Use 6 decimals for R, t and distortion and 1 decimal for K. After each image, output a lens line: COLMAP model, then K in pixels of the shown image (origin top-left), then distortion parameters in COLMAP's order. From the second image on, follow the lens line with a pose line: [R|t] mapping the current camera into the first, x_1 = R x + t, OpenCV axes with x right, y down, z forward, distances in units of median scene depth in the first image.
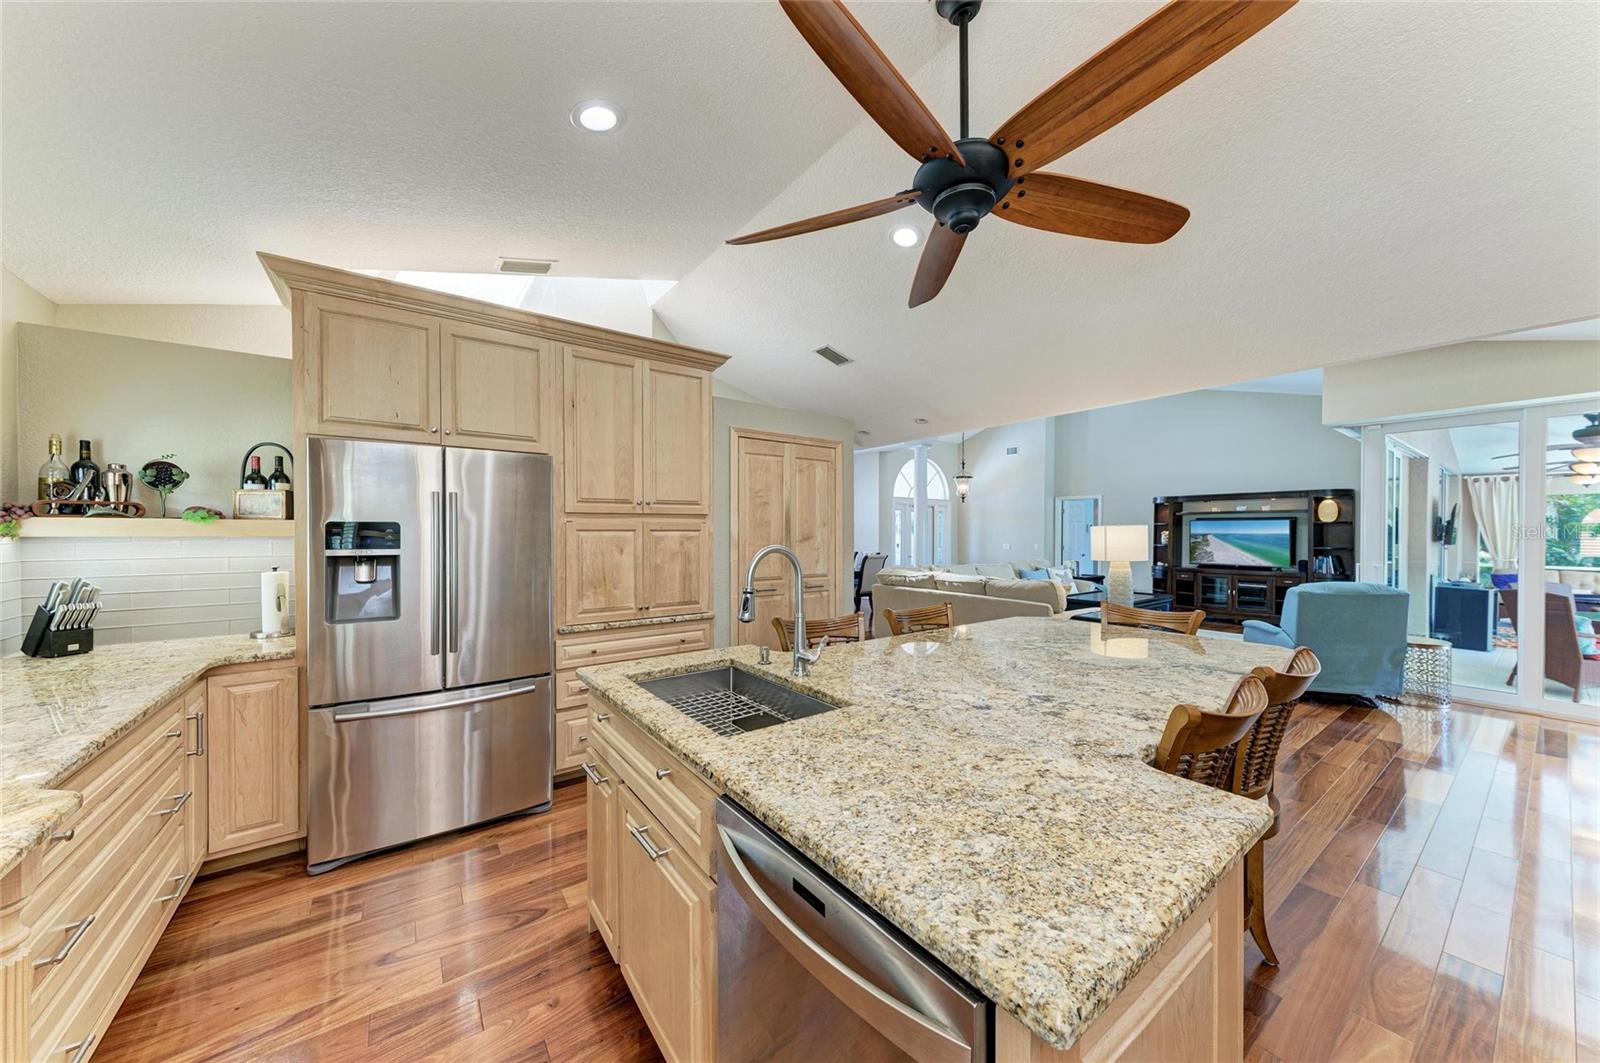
lens RADIAL K [[551.1, 0, 796.8], [0, 551.1, 534.0], [0, 0, 1]] dist [0.010158, -0.002570]
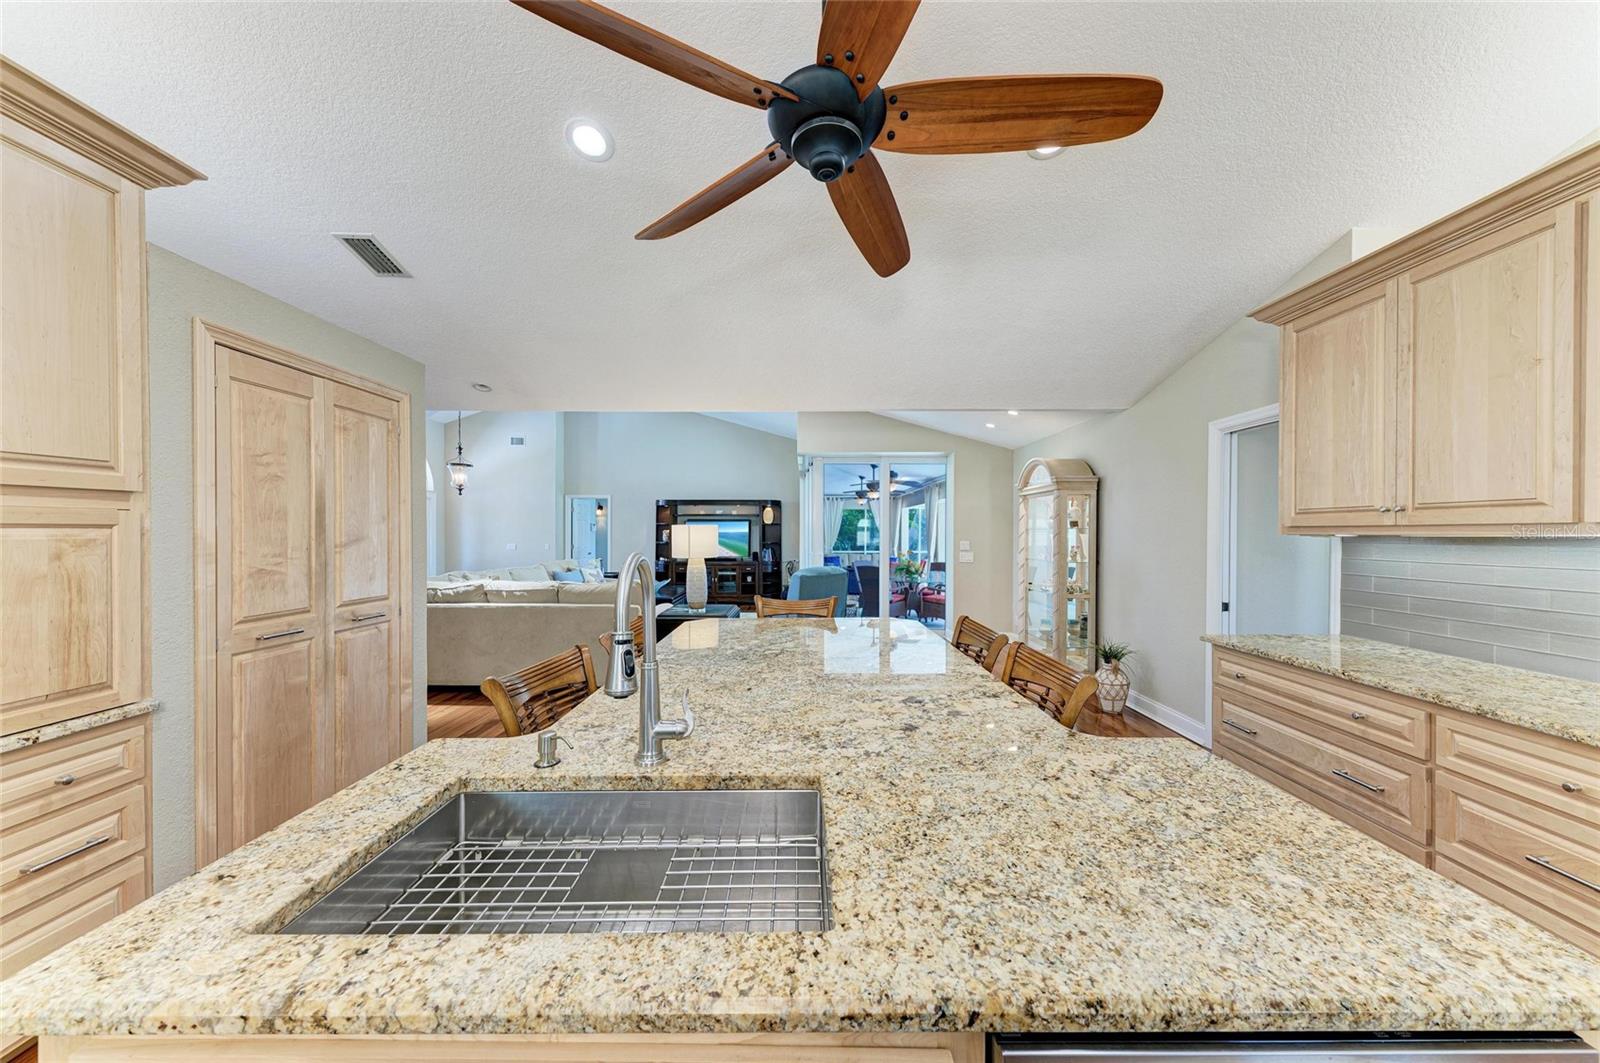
lens RADIAL K [[551.1, 0, 804.1], [0, 551.1, 534.9], [0, 0, 1]] dist [0.010158, -0.002570]
pose [[0.588542, -0.004386, 0.808454, -0.209743], [0.001108, 0.999989, 0.004619, -0.000494], [-0.808466, -0.001823, 0.588541, 0.269070]]
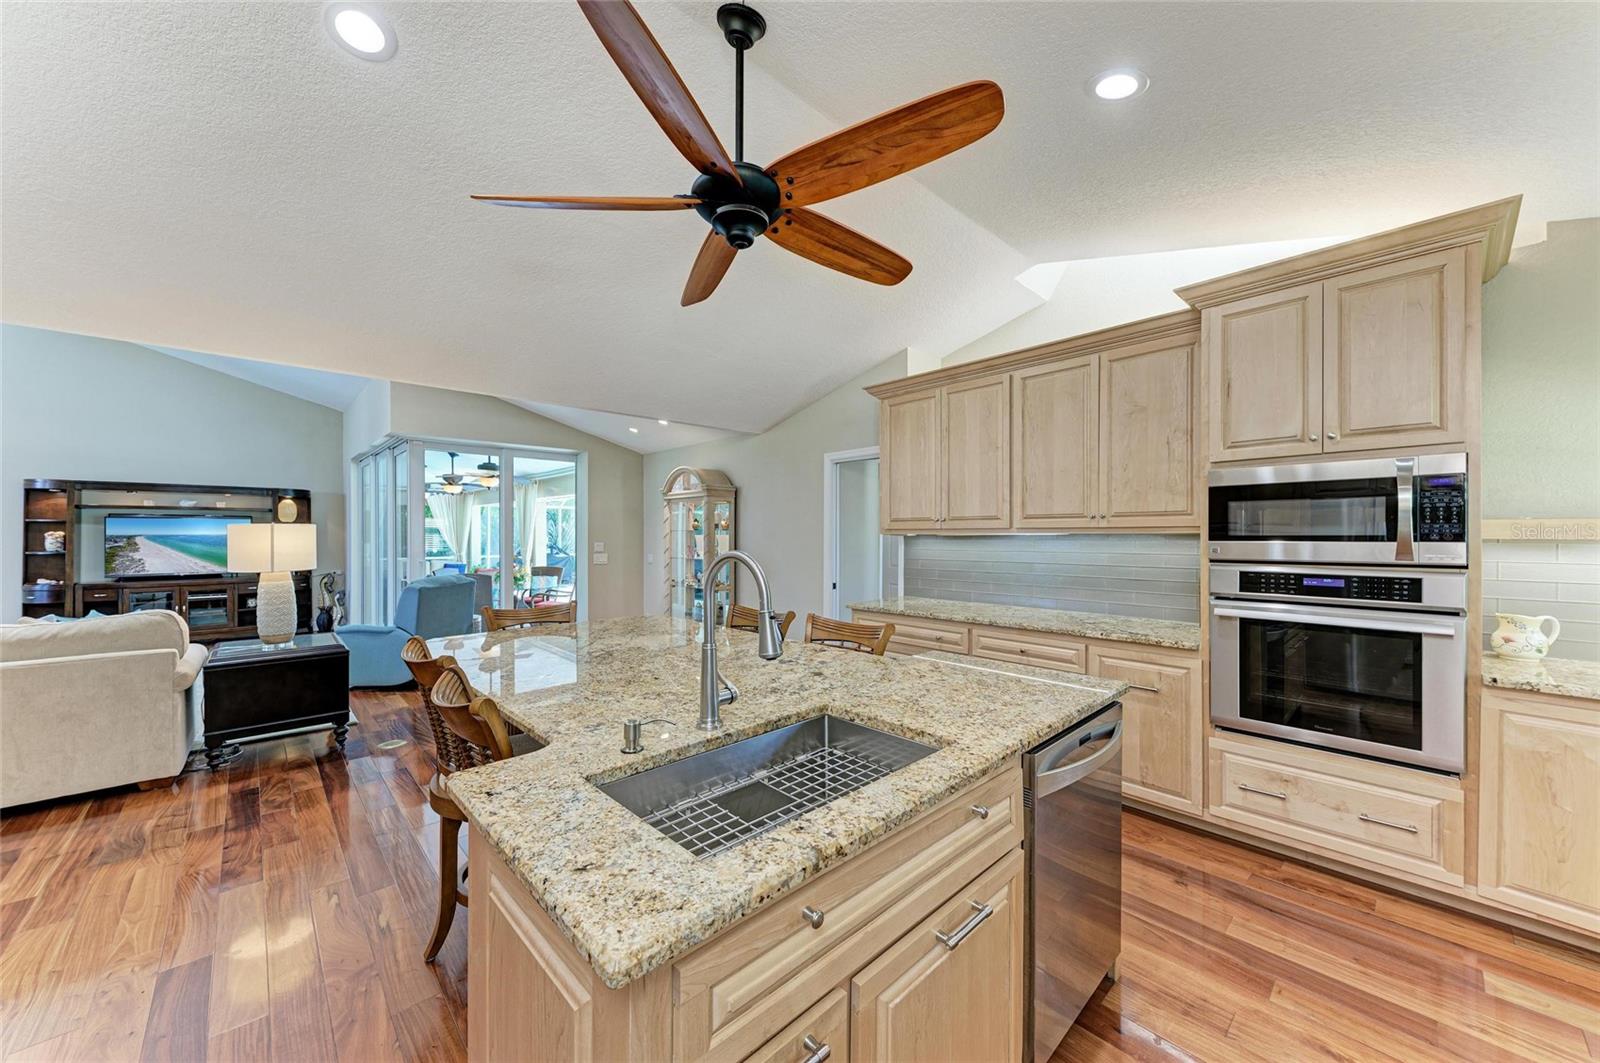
lens RADIAL K [[584.1, 0, 807.3], [0, 584.1, 533.7], [0, 0, 1]] dist [0.002877, 0.000543]
pose [[-0.143996, -0.001695, 0.989577, -0.419565], [0.003666, 0.999991, 0.002246, -0.001680], [-0.989572, 0.003952, -0.143988, 0.529301]]
